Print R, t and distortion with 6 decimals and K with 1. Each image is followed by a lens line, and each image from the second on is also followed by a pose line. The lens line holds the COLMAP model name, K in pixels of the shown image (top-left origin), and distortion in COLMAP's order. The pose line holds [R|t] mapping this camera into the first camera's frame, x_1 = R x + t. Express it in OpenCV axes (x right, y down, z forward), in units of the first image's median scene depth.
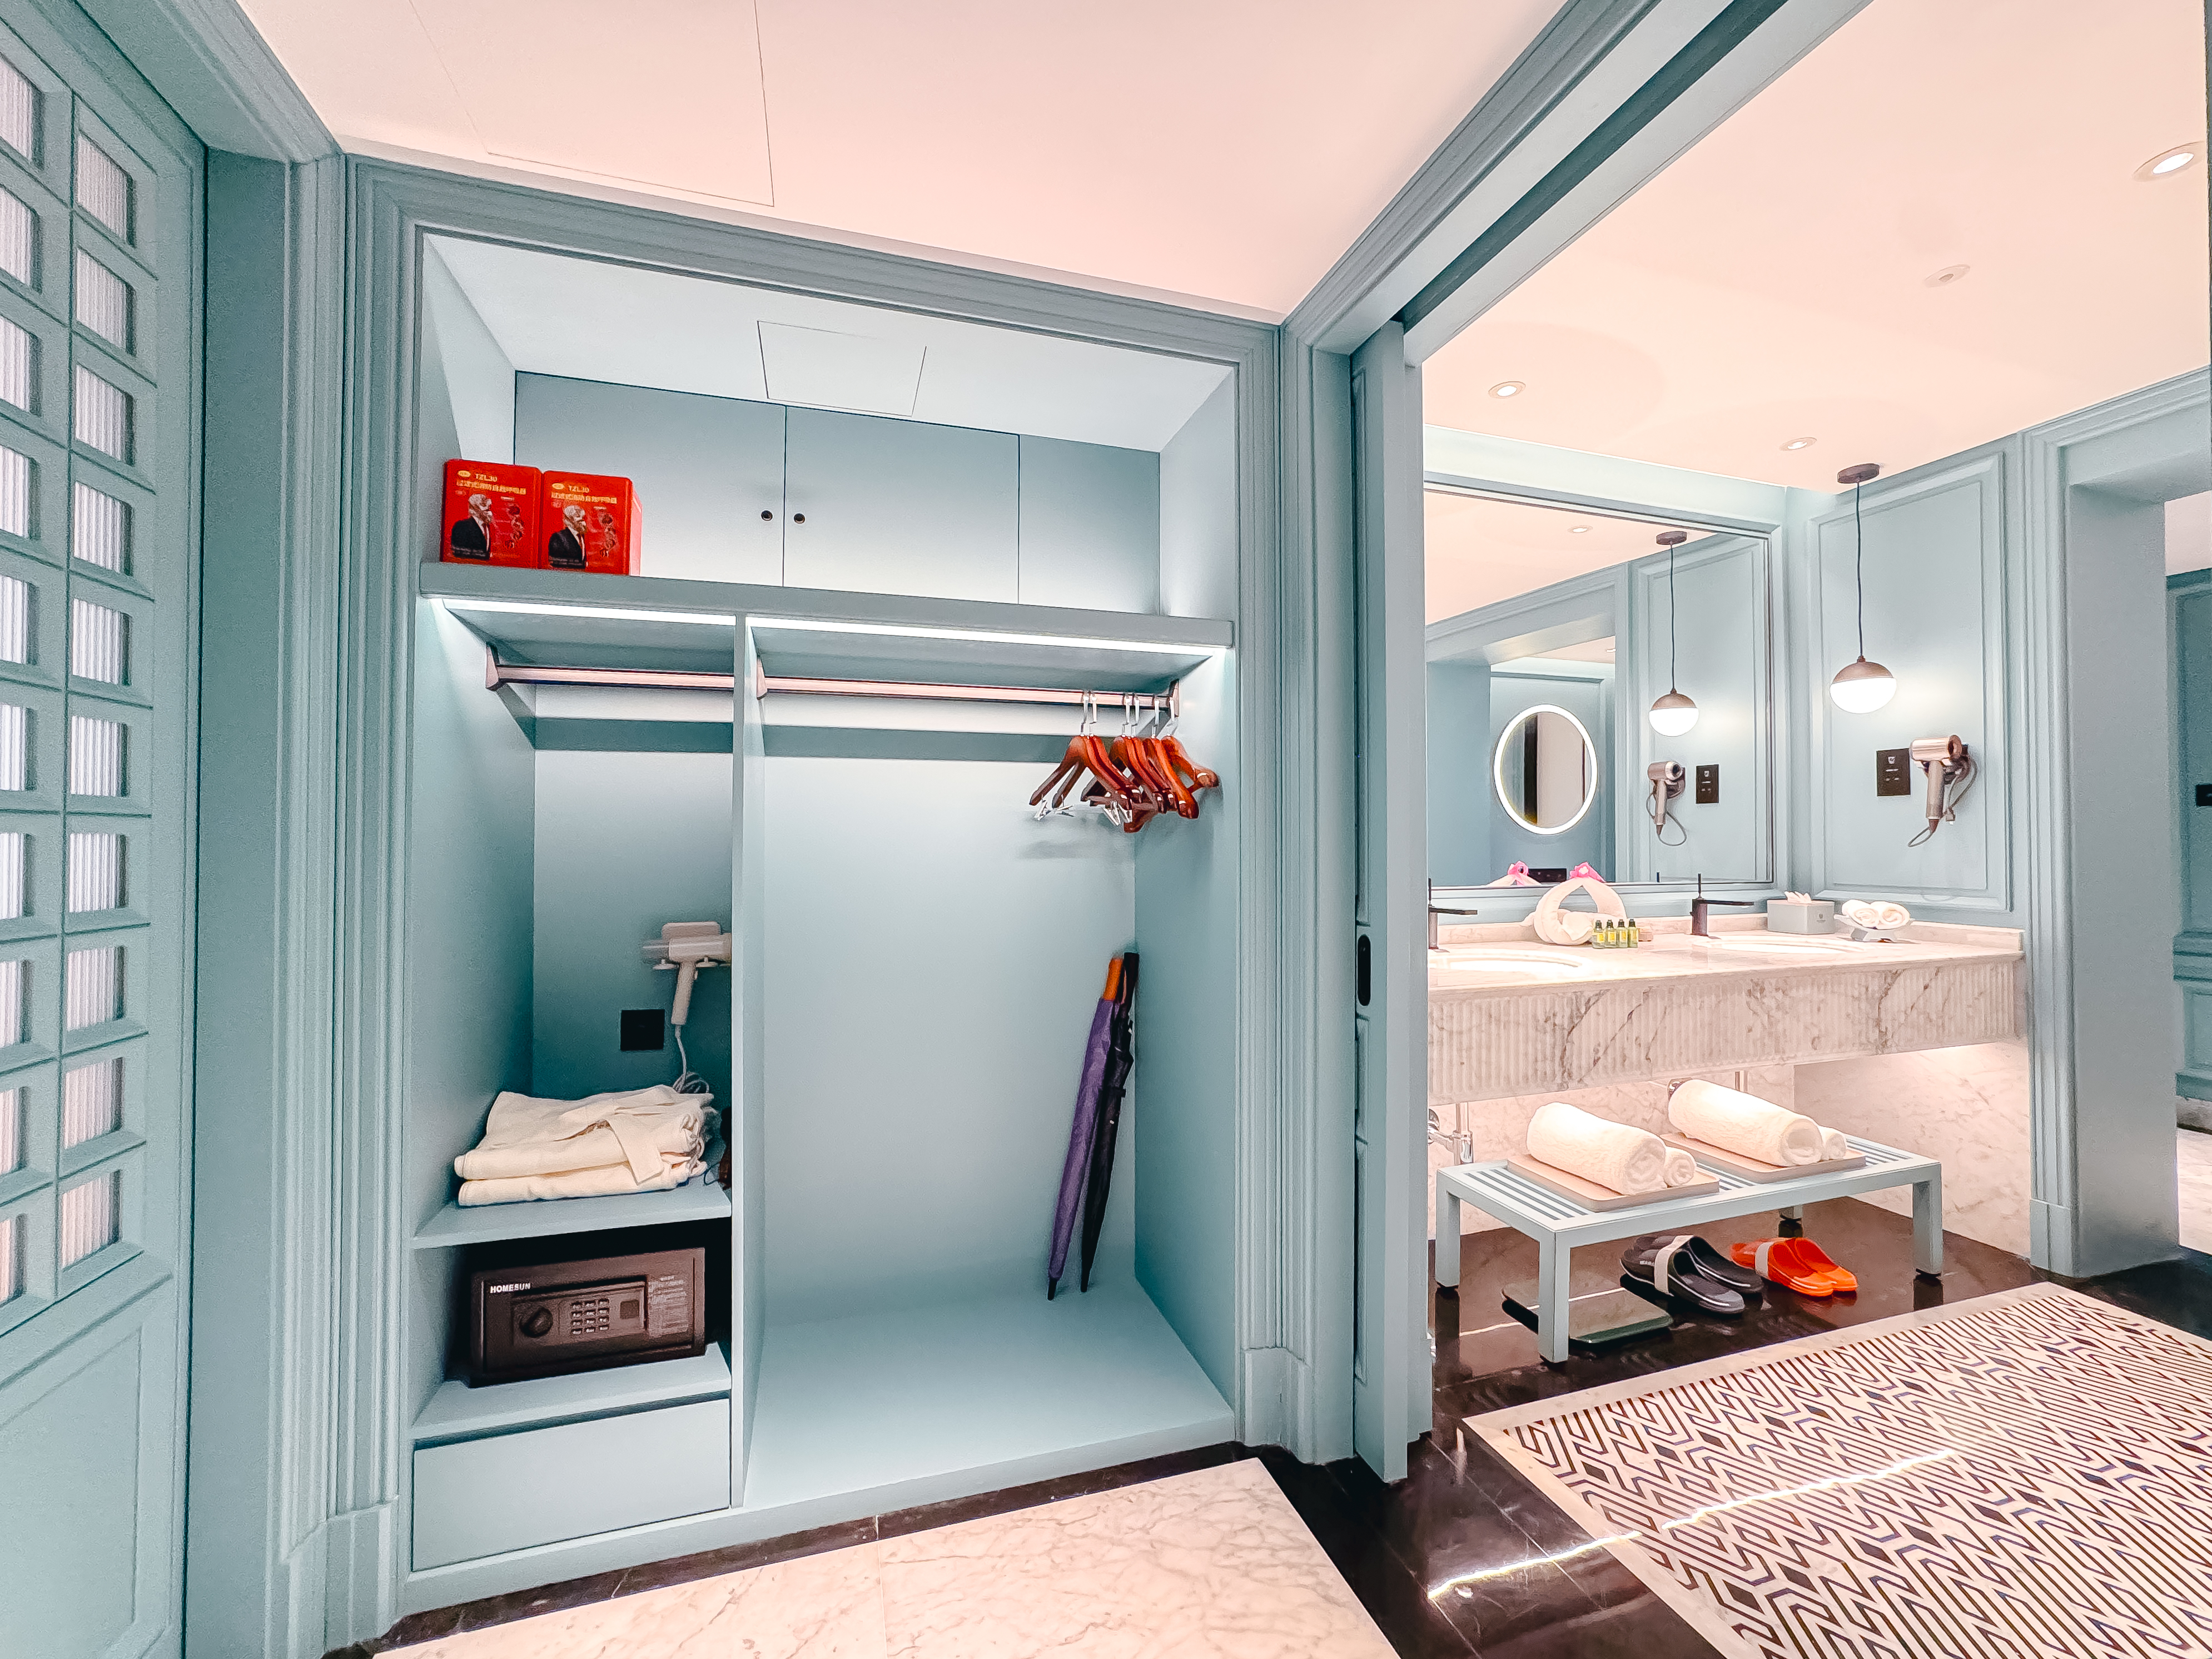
lens RADIAL K [[897.2, 0, 1085.9], [0, 897.2, 840.5], [0, 0, 1]] dist [-0.020253, 0.007630]
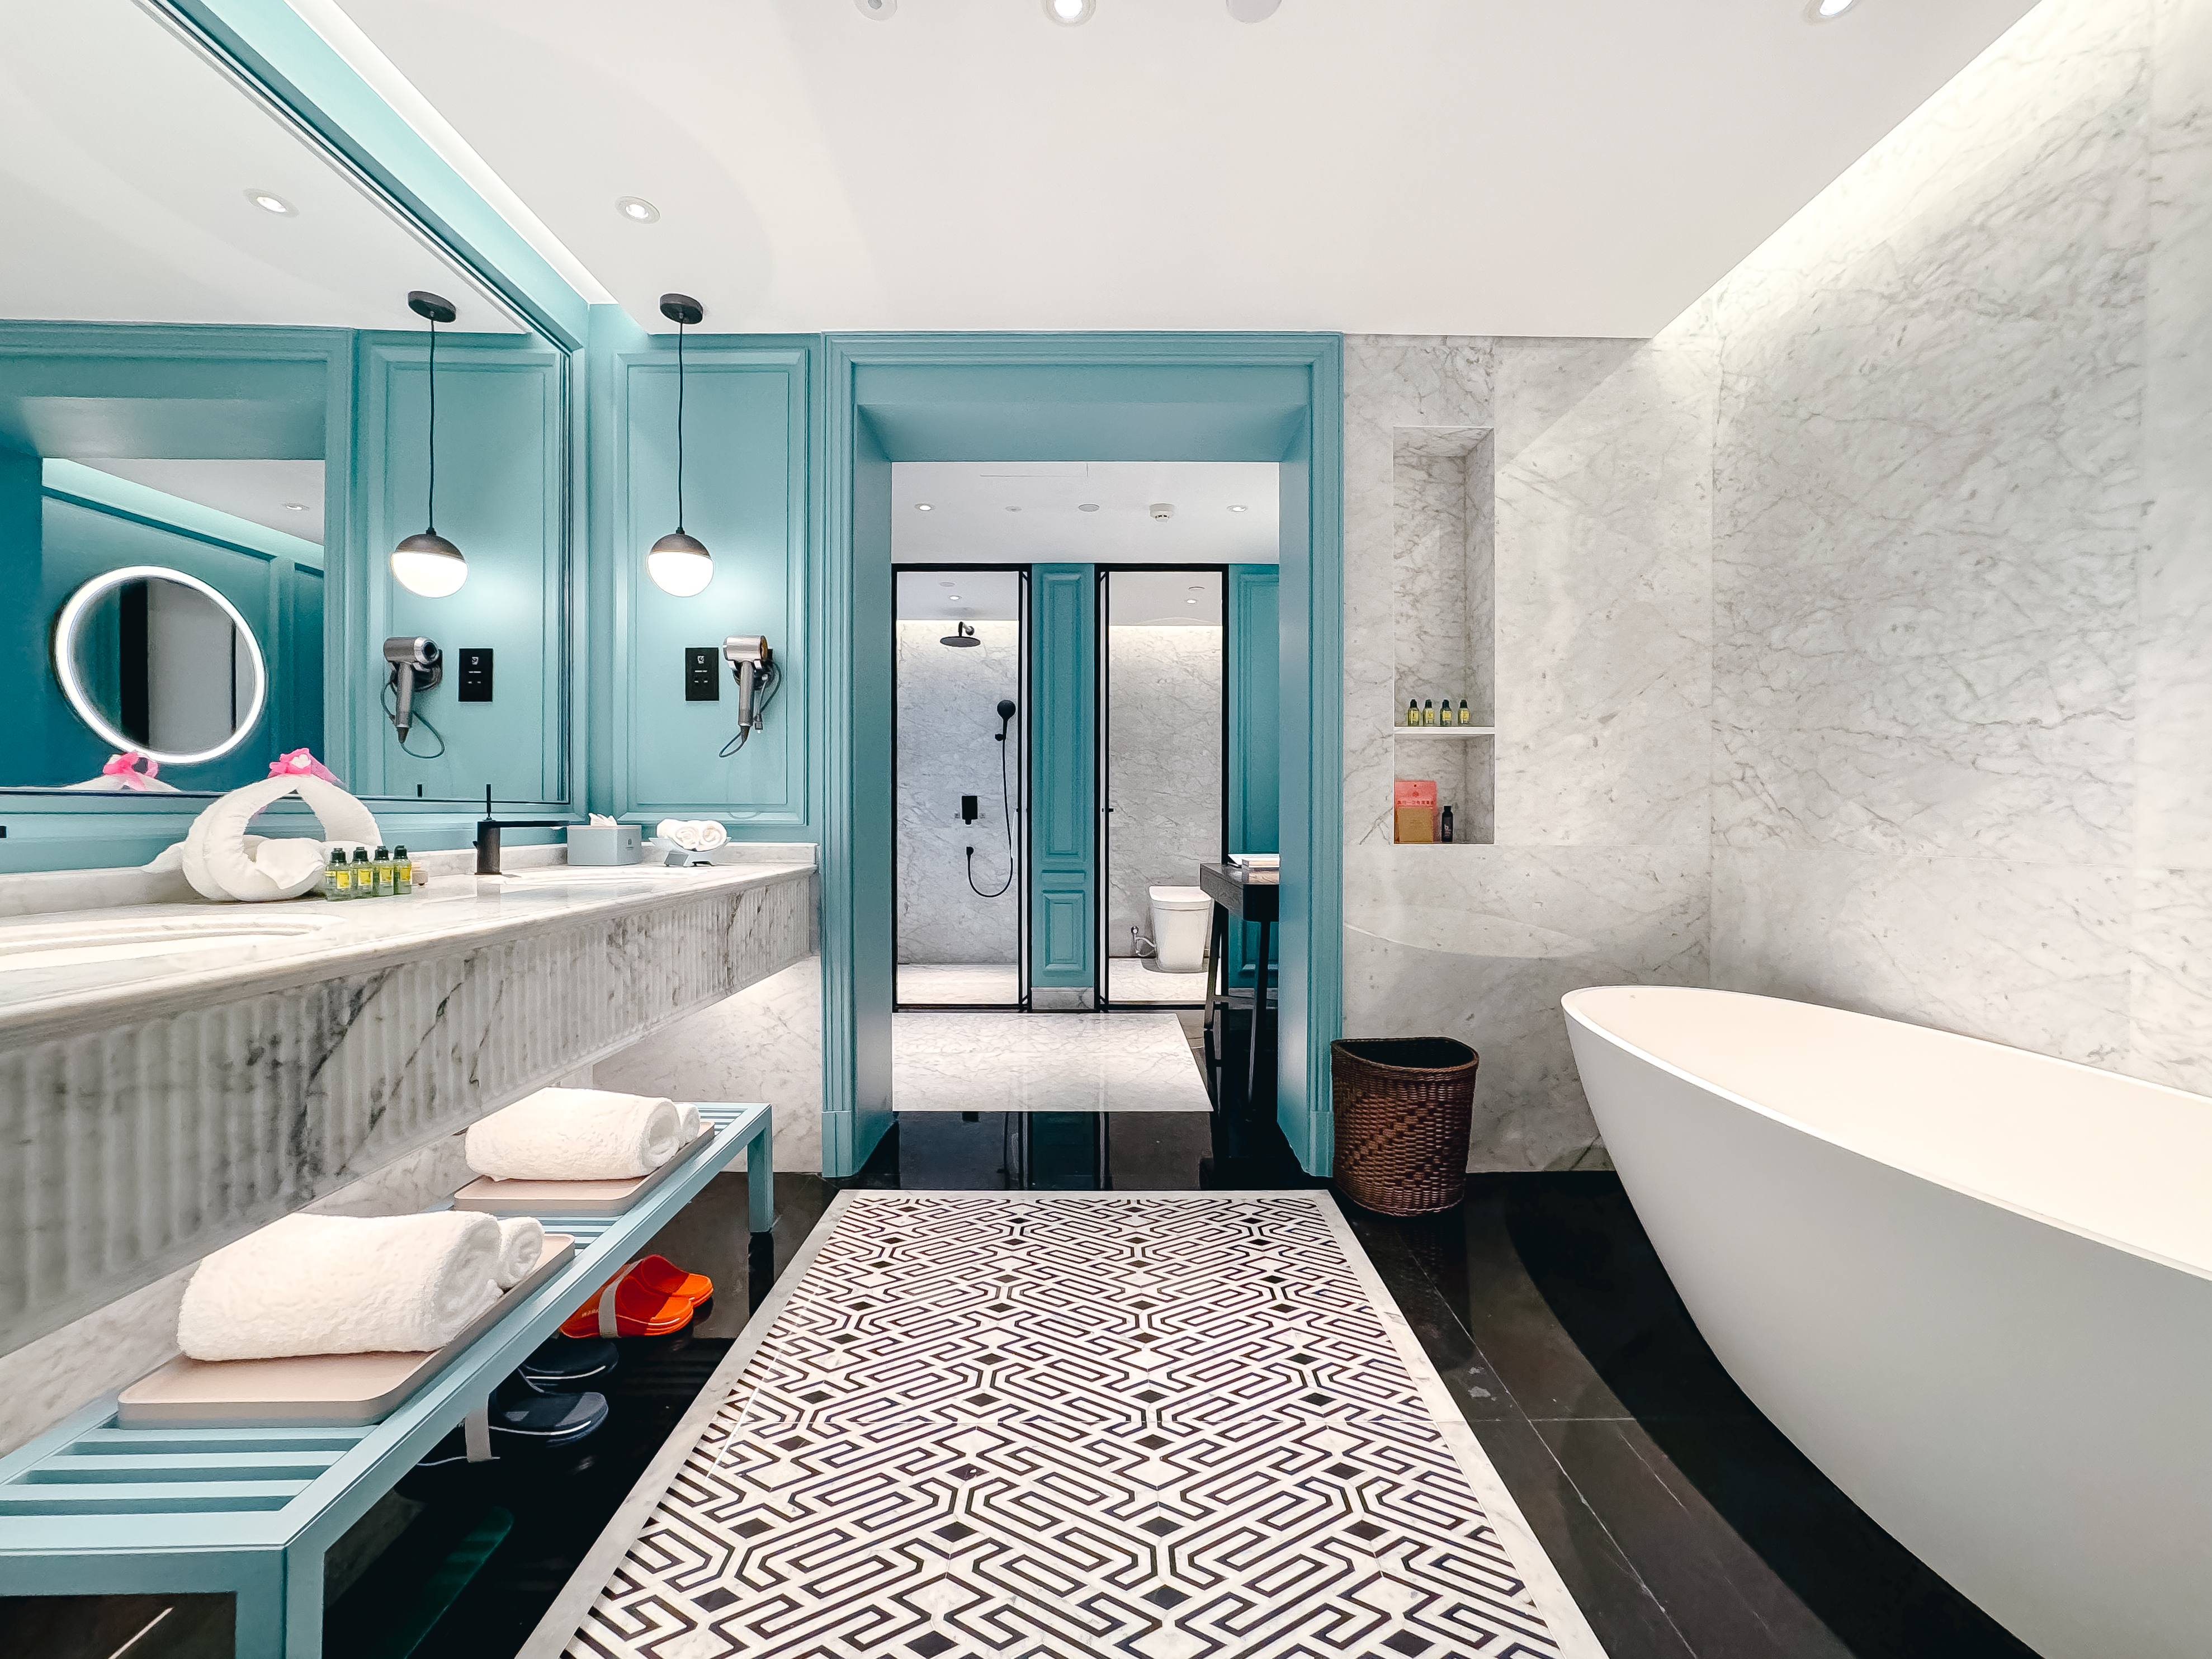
lens RADIAL K [[897.2, 0, 1117.3], [0, 897.2, 825.5], [0, 0, 1]] dist [-0.020253, 0.007630]
pose [[0.263158, -0.006194, 0.964733, 0.178964], [-0.003896, 0.999964, 0.007483, 0.070289], [-0.964745, -0.005728, 0.263125, 0.403135]]
